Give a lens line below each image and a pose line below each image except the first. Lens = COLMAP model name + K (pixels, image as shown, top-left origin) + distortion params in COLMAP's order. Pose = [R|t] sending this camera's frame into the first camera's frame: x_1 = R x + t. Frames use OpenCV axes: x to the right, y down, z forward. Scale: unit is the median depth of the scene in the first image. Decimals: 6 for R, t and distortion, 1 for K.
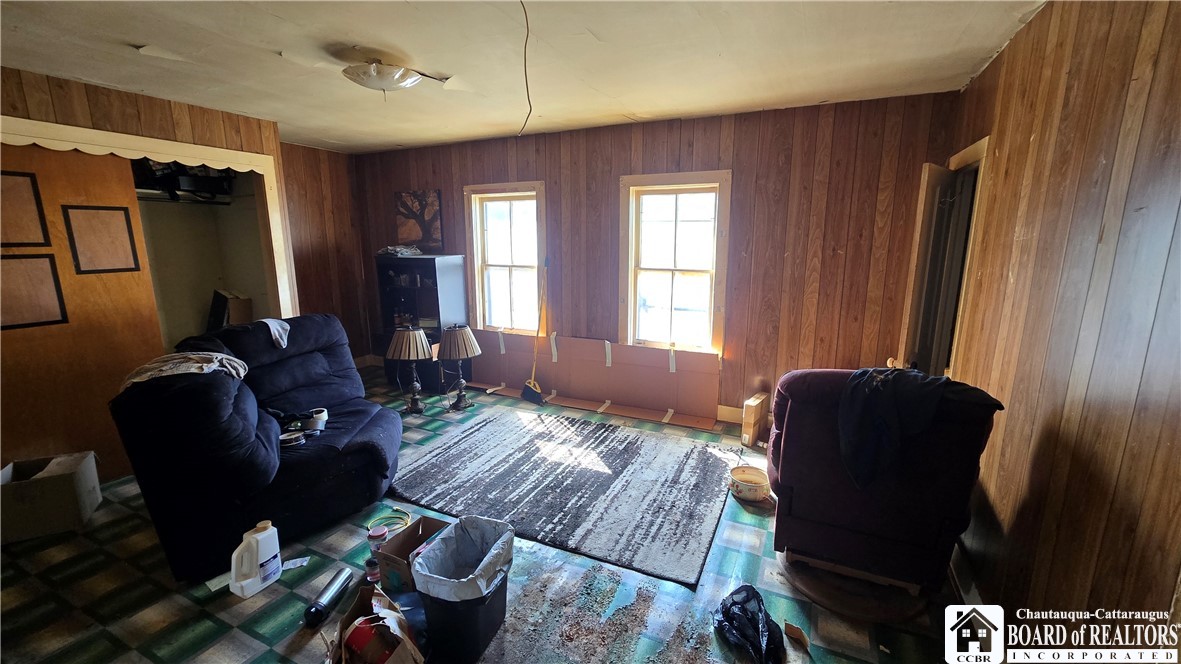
lens RADIAL K [[477.6, 0, 587.8], [0, 477.6, 332.0], [0, 0, 1]] dist [0.000226, 0.000160]
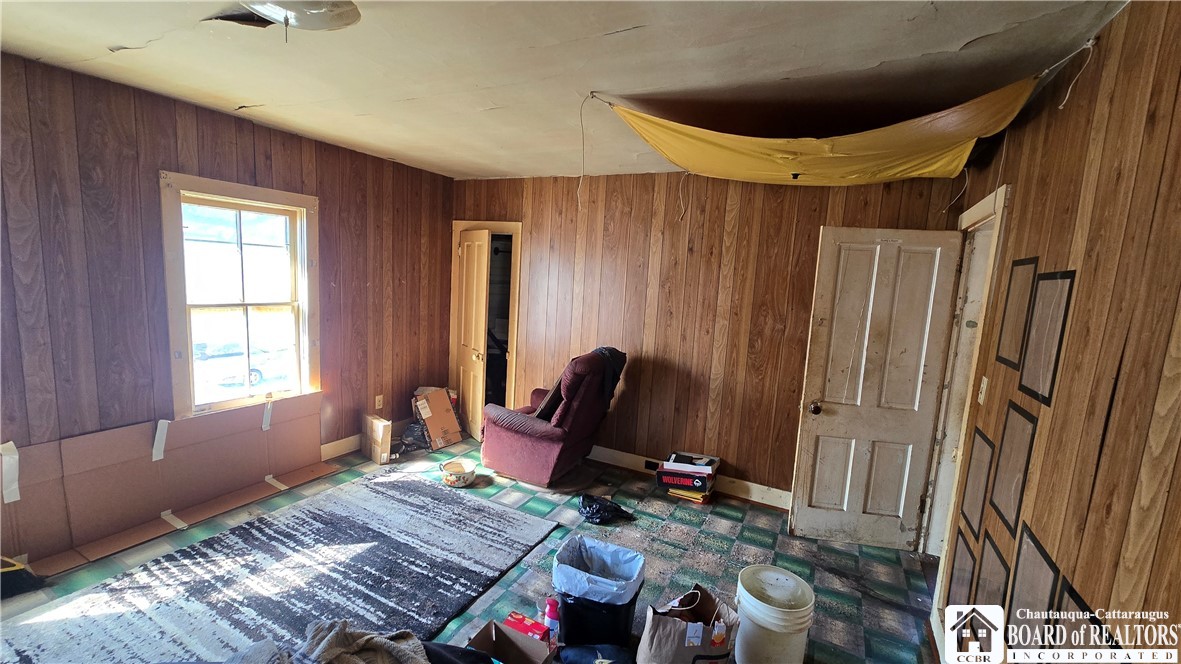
lens RADIAL K [[477.6, 0, 590.3], [0, 477.6, 333.8], [0, 0, 1]] dist [0.000226, 0.000160]
pose [[0.039426, -0.129301, 0.990821, -0.674120], [0.135978, 0.983062, 0.122878, -0.116891], [-0.989927, 0.129885, 0.056340, 0.450495]]
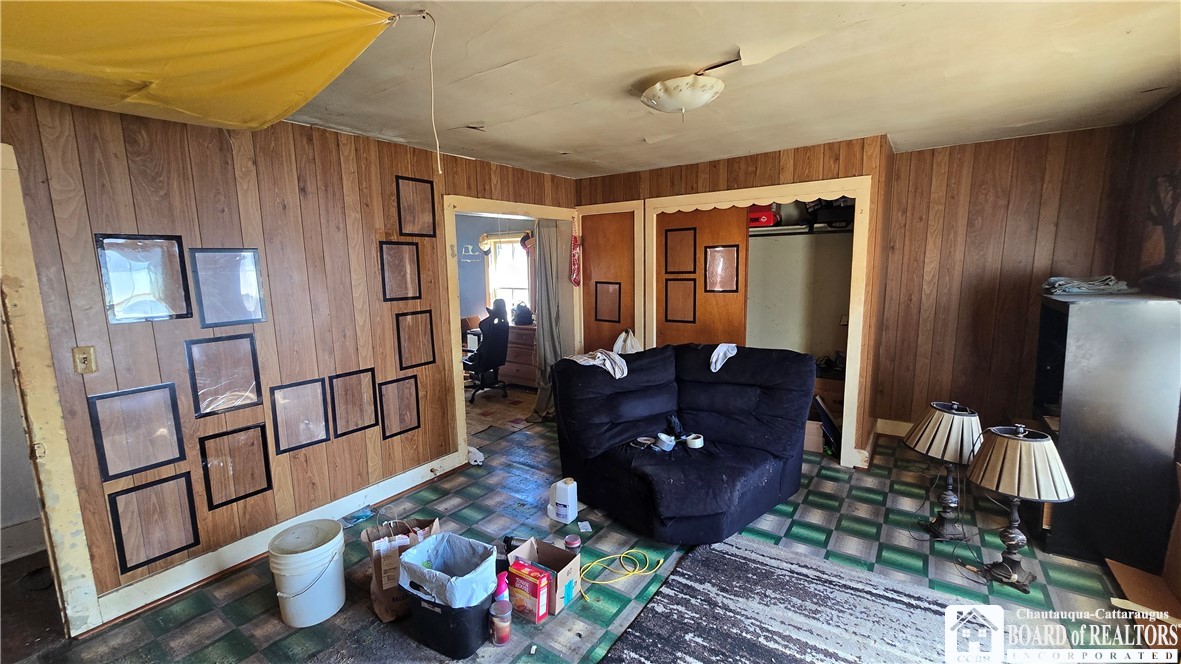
lens RADIAL K [[477.6, 0, 589.0], [0, 477.6, 333.4], [0, 0, 1]] dist [0.000226, 0.000160]
pose [[-0.147806, 0.144882, -0.978347, 0.359875], [-0.170261, 0.970716, 0.169474, -0.150816], [0.974251, 0.191624, -0.118810, 0.686840]]
